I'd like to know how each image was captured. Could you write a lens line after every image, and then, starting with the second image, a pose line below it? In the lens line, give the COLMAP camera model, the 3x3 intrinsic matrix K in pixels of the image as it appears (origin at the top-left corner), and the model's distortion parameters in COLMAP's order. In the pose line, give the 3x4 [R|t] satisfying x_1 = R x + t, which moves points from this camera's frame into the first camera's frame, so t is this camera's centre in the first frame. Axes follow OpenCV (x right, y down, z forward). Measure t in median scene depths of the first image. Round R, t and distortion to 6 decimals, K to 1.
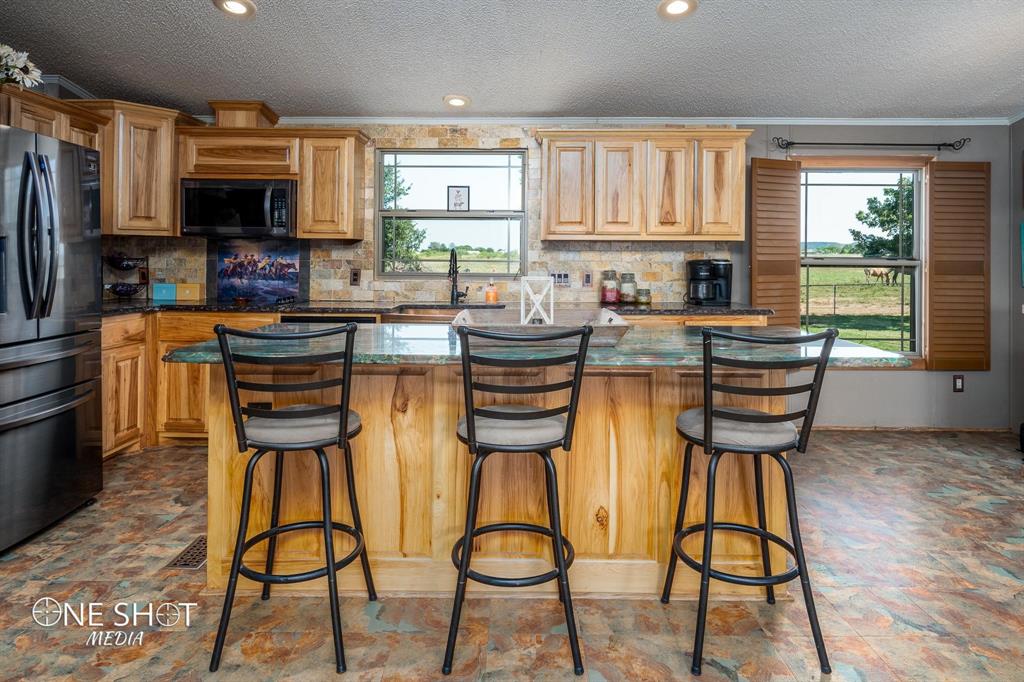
lens RADIAL K [[600.6, 0, 510.7], [0, 600.6, 251.6], [0, 0, 1]] dist [0.000061, 0.005546]
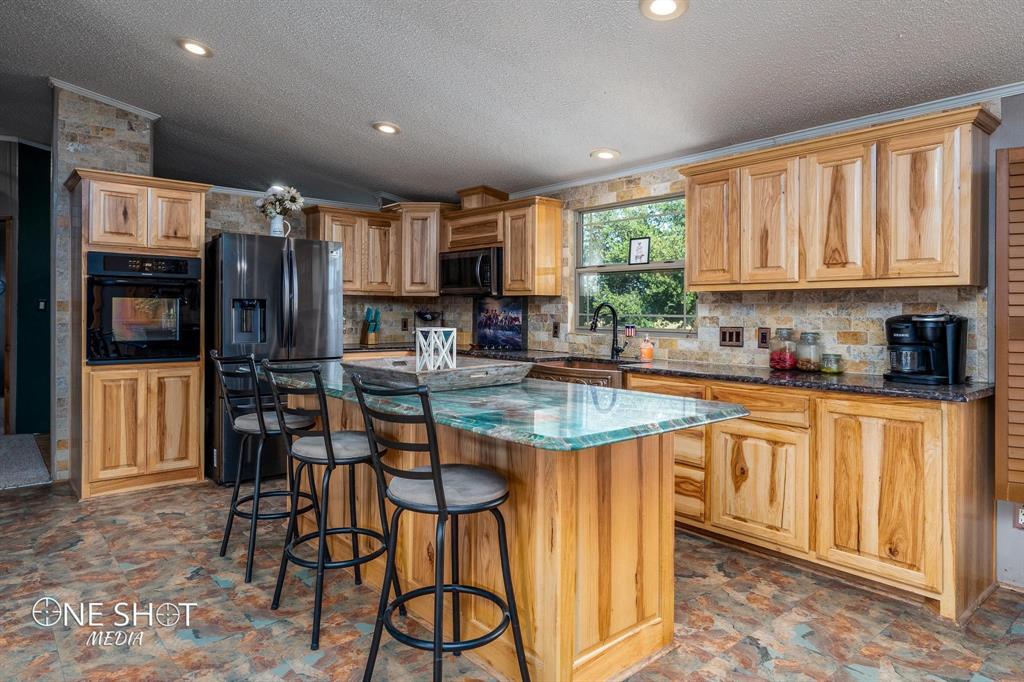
lens RADIAL K [[600.6, 0, 495.9], [0, 600.6, 313.1], [0, 0, 1]] dist [0.000061, 0.005546]
pose [[0.658021, 0.000696, -0.752999, 0.532971], [0.005504, 0.999968, 0.005734, 0.005279], [0.752980, -0.007917, 0.657996, 0.206923]]
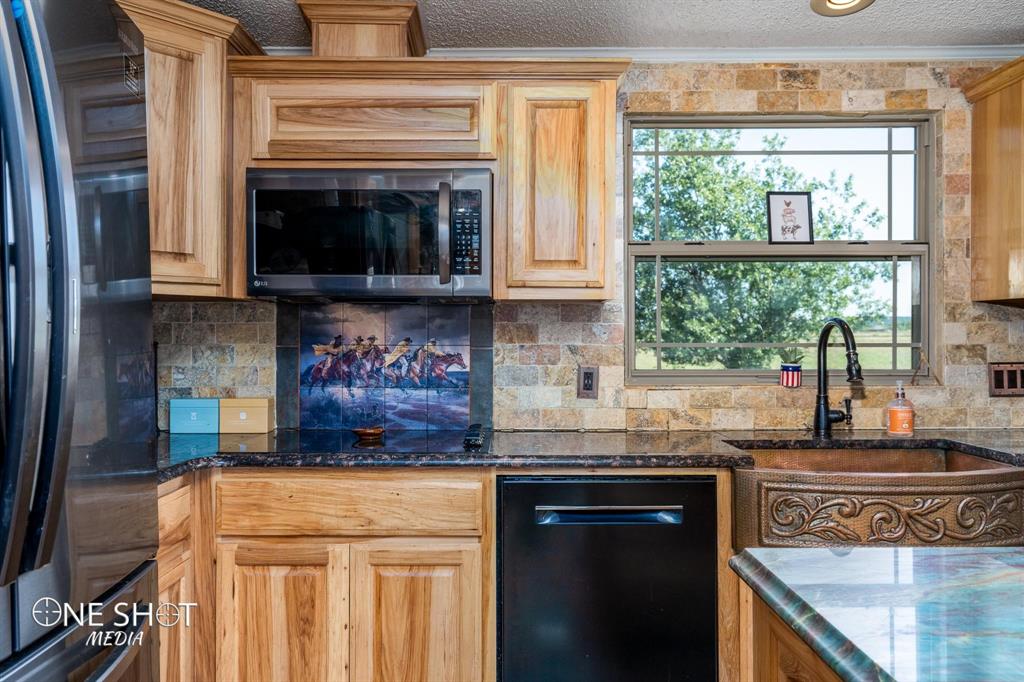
lens RADIAL K [[770.3, 0, 509.8], [0, 770.3, 338.8], [0, 0, 1]] dist [0.010543, -0.007135]
pose [[0.999809, -0.010140, 0.016691, -0.355202], [0.010006, 0.999917, 0.008096, 0.003084], [-0.016771, -0.007928, 0.999828, 0.408698]]
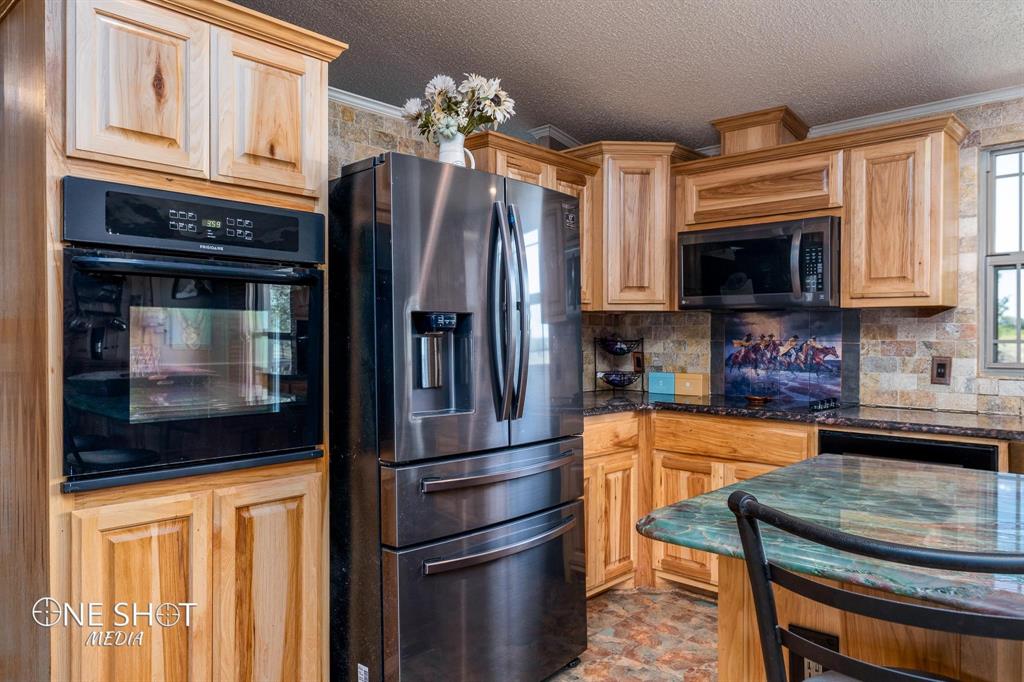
lens RADIAL K [[698.5, 0, 529.6], [0, 698.5, 342.9], [0, 0, 1]] dist [0.005736, 0.004329]
pose [[0.750245, -0.002361, -0.661155, -0.112241], [0.012195, 0.999873, 0.010267, 0.003242], [0.661047, -0.015765, 0.750179, 0.221634]]
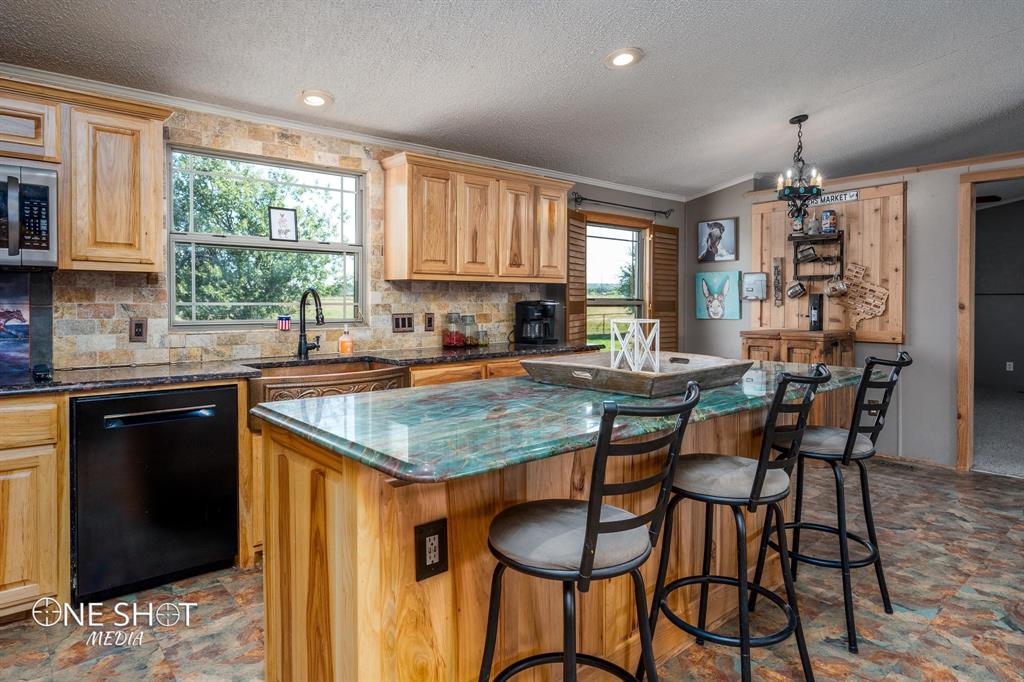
lens RADIAL K [[594.3, 0, 496.6], [0, 594.3, 312.5], [0, 0, 1]] dist [0.007280, 0.001746]
pose [[0.762617, -0.018121, 0.646596, -0.411411], [-0.002151, 0.999531, 0.030549, 0.002174], [-0.646847, -0.024688, 0.762220, 0.248213]]
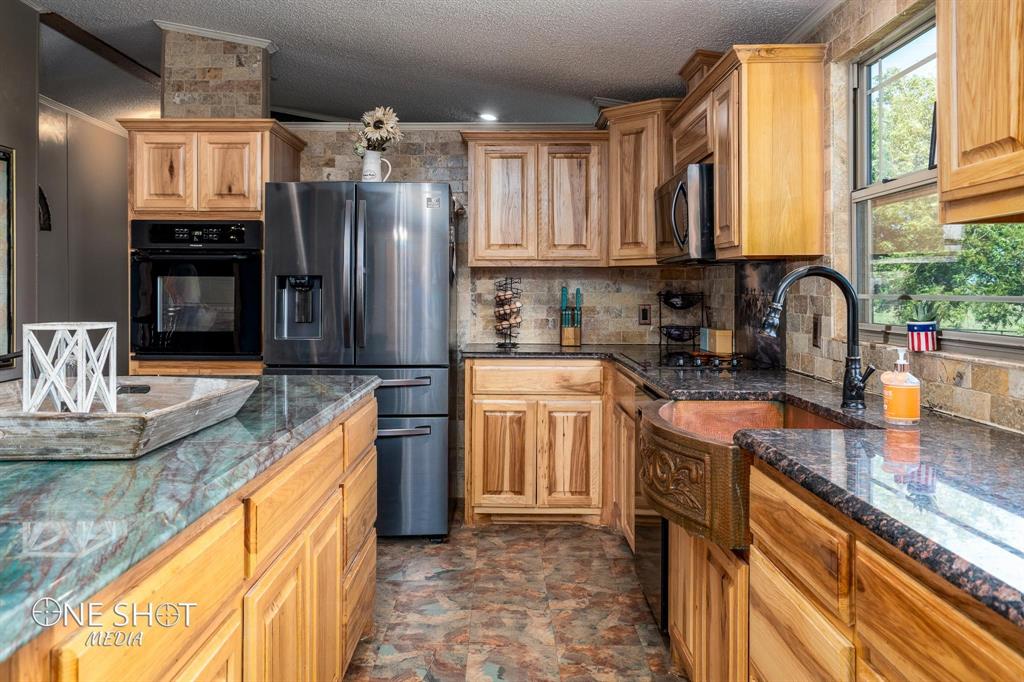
lens RADIAL K [[791.7, 0, 515.7], [0, 791.7, 295.7], [0, 0, 1]] dist [0.020093, -0.000730]
pose [[0.021437, -0.002378, -0.999767, 0.431172], [0.009346, 0.999954, -0.002178, 0.013249], [0.999727, -0.009297, 0.021458, 0.786680]]
